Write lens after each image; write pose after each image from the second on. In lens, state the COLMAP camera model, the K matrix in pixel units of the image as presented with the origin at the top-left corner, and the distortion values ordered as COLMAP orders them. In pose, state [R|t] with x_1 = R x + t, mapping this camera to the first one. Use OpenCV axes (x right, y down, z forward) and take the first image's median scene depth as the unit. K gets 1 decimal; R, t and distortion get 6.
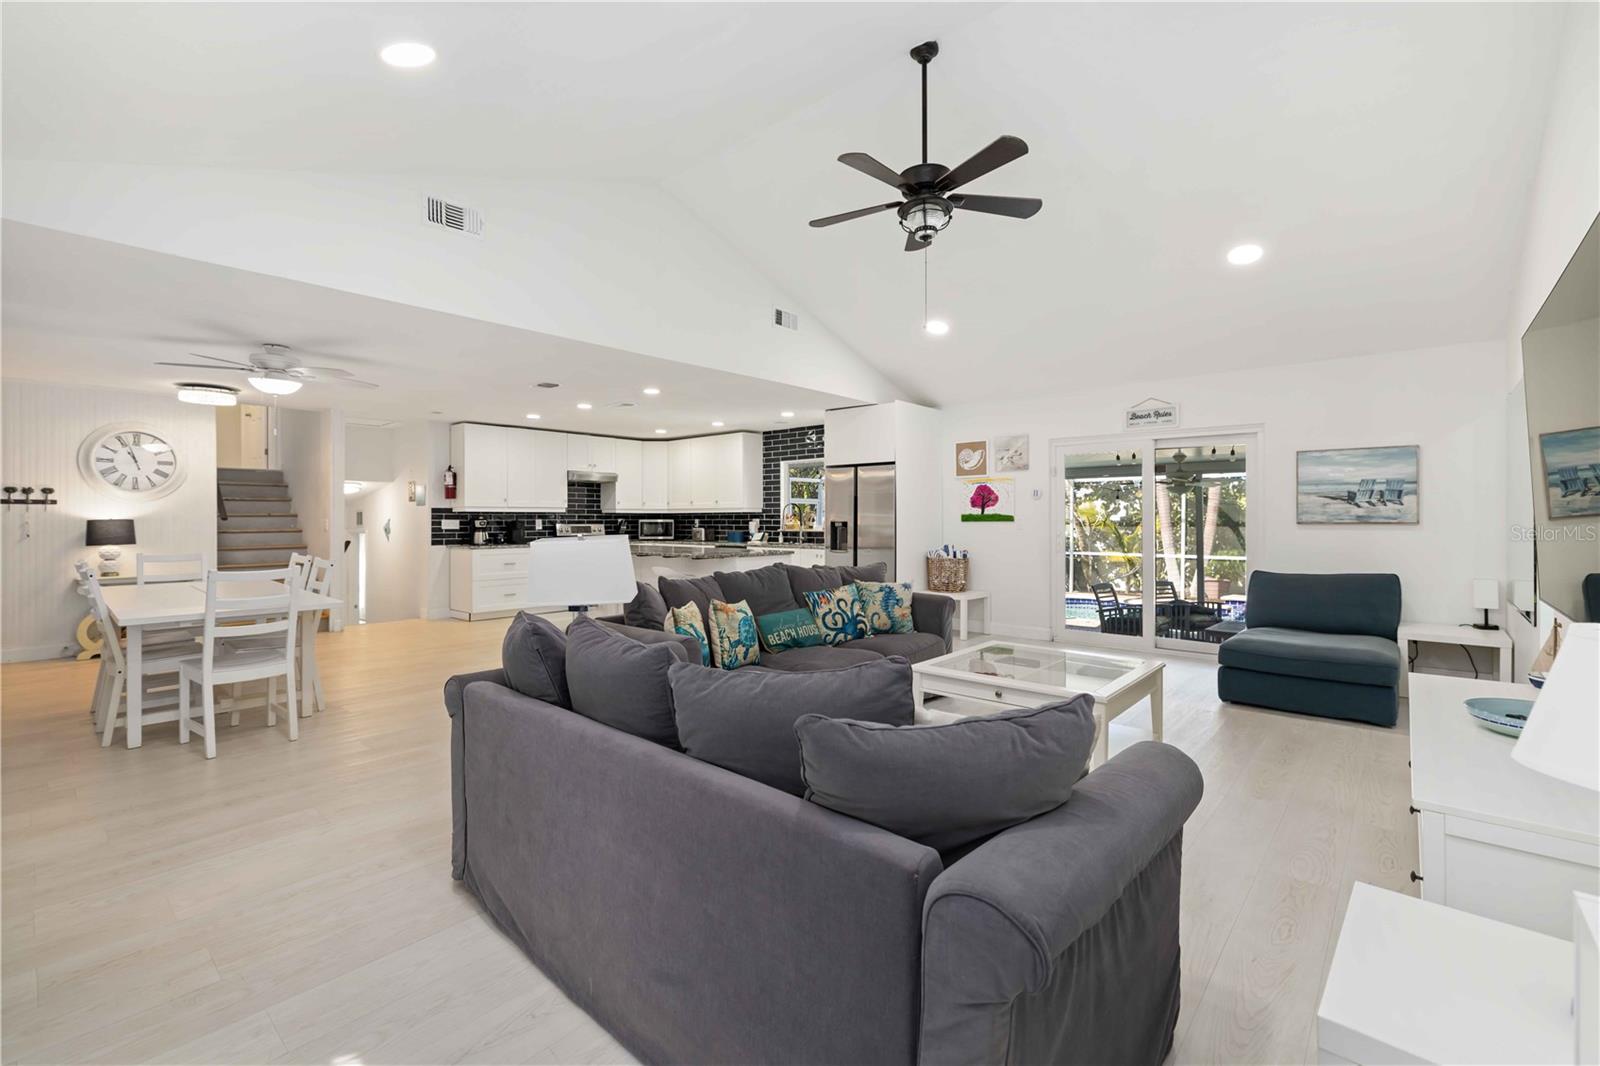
lens RADIAL K [[700.9, 0, 793.8], [0, 700.9, 523.1], [0, 0, 1]] dist [-0.002242, 0.001240]
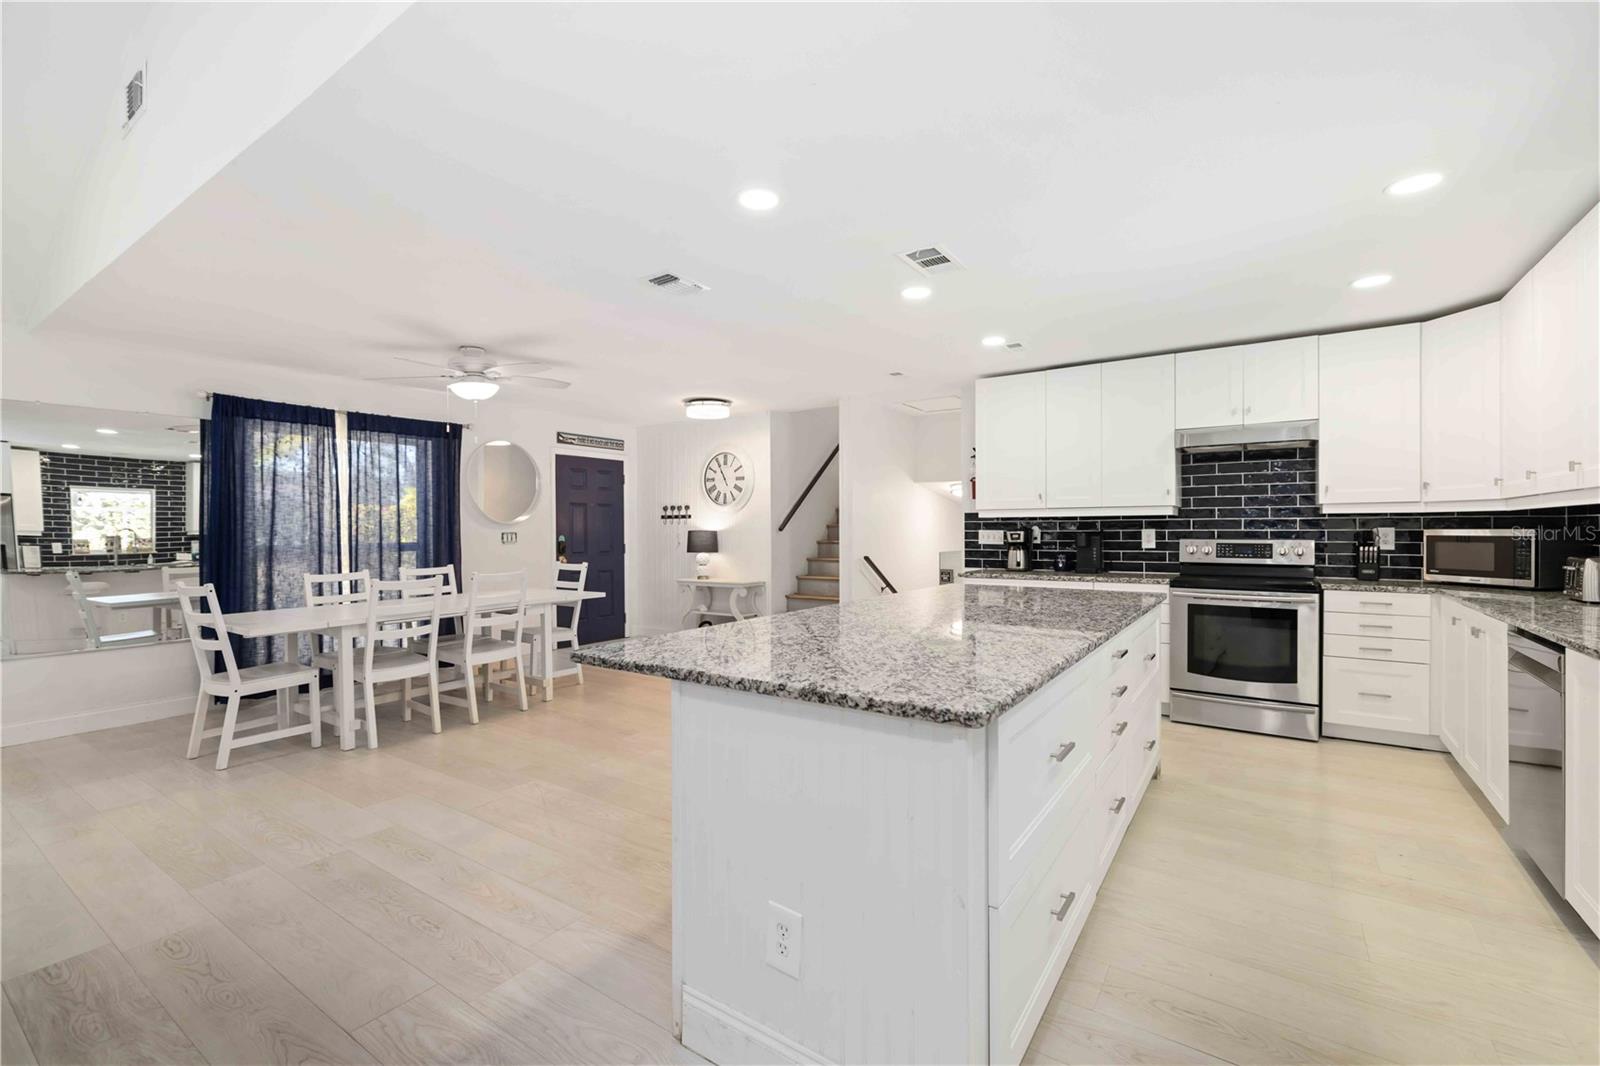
lens RADIAL K [[700.9, 0, 792.4], [0, 700.9, 535.2], [0, 0, 1]] dist [-0.002242, 0.001240]
pose [[0.102617, 0.004204, -0.994712, 0.151566], [-0.005113, 0.999980, 0.003699, -0.001595], [0.994708, 0.004707, 0.102637, 0.759032]]
